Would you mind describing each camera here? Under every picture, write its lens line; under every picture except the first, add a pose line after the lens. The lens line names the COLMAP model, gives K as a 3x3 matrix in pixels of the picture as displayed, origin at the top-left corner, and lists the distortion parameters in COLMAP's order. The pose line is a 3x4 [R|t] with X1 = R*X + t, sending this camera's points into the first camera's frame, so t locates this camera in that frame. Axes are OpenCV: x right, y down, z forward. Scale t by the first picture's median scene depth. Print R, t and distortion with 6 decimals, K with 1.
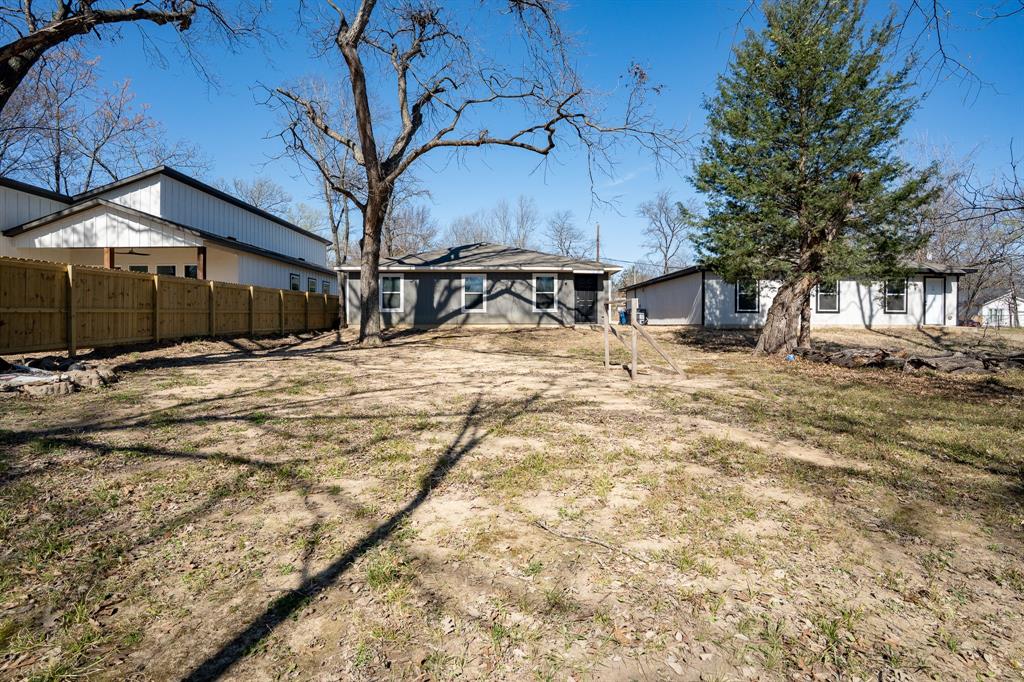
lens RADIAL K [[475.9, 0, 512.0], [0, 475.9, 319.8], [0, 0, 1]] dist [-0.037837, 0.003102]
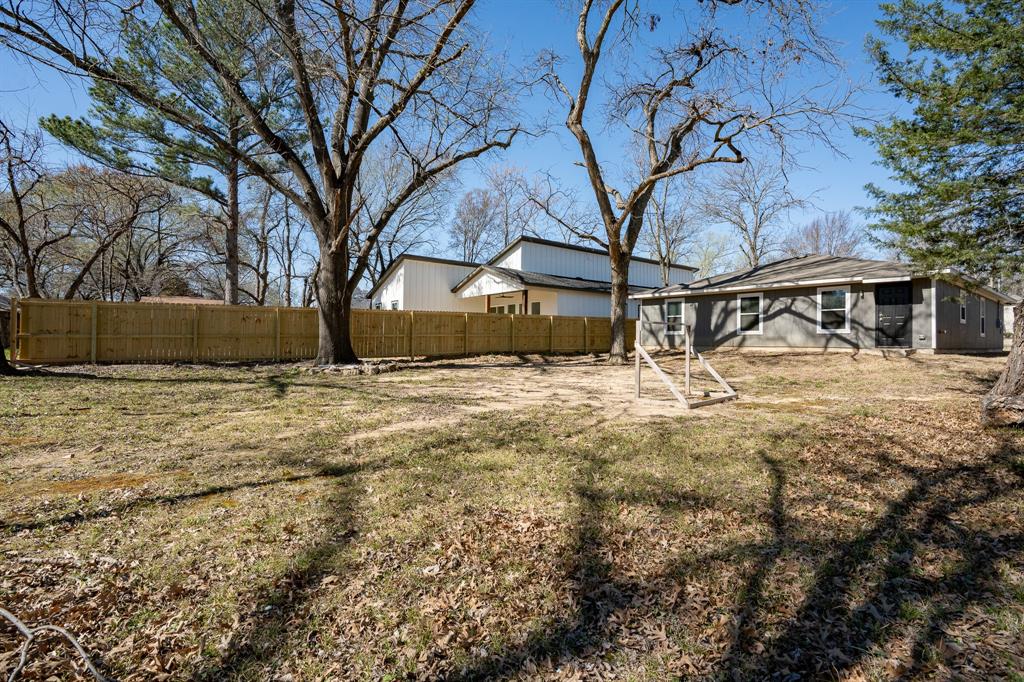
lens RADIAL K [[475.9, 0, 513.3], [0, 475.9, 338.4], [0, 0, 1]] dist [-0.037837, 0.003102]
pose [[0.611775, -0.001468, -0.791030, 0.370423], [-0.005339, 0.999968, -0.005985, 0.000057], [0.791013, 0.007885, 0.611748, 0.065412]]
